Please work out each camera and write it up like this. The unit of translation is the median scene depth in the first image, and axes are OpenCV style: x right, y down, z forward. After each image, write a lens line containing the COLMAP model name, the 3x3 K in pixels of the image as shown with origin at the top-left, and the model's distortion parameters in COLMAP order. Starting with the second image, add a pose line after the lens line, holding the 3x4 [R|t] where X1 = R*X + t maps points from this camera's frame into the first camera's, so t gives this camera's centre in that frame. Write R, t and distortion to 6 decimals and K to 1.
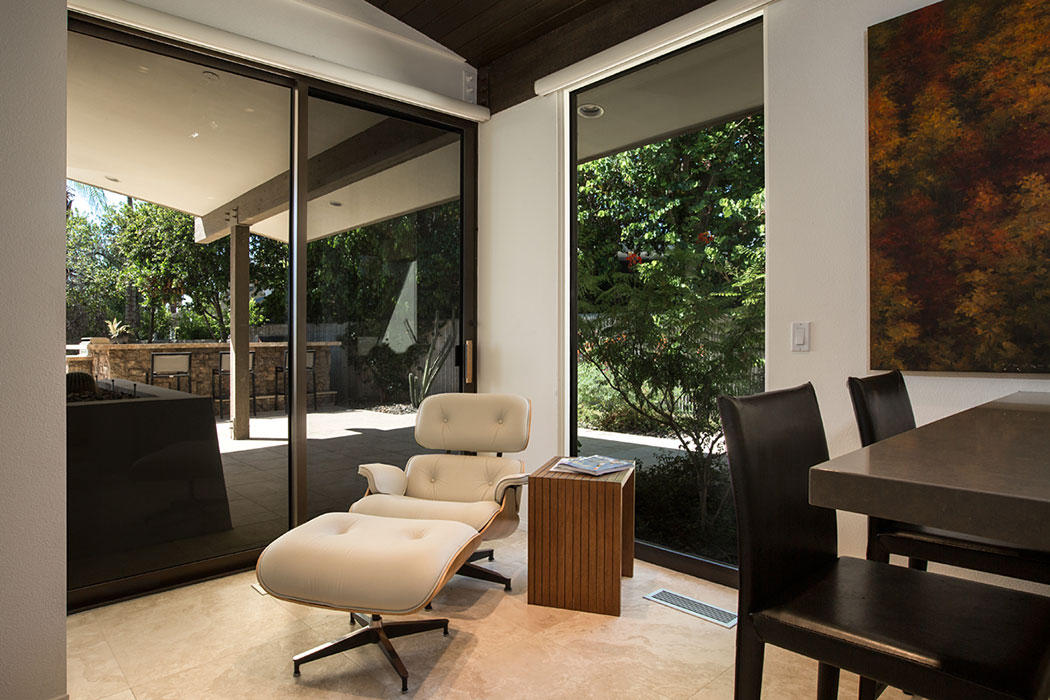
lens RADIAL K [[614.4, 0, 518.4], [0, 614.4, 341.9], [0, 0, 1]] dist [-0.007146, 0.007075]
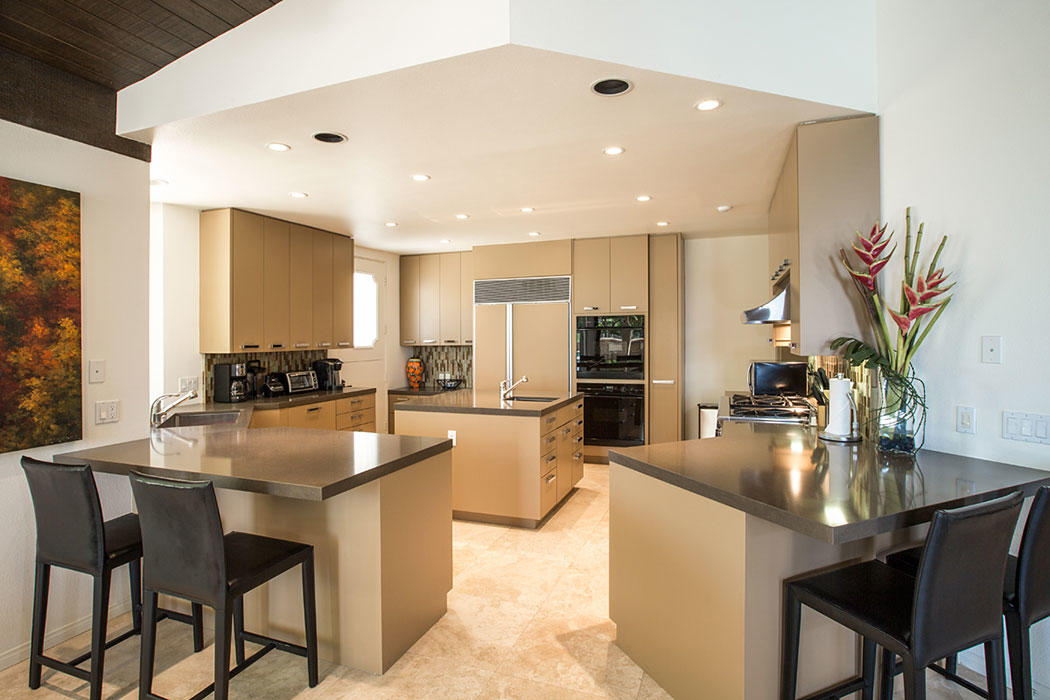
lens RADIAL K [[564.1, 0, 515.6], [0, 564.1, 334.3], [0, 0, 1]] dist [0.002898, 0.002778]
pose [[-0.435848, 0.005799, 0.900002, -0.931349], [0.003104, 0.999983, -0.004940, -0.204394], [-0.900015, 0.000640, -0.435859, 0.545910]]
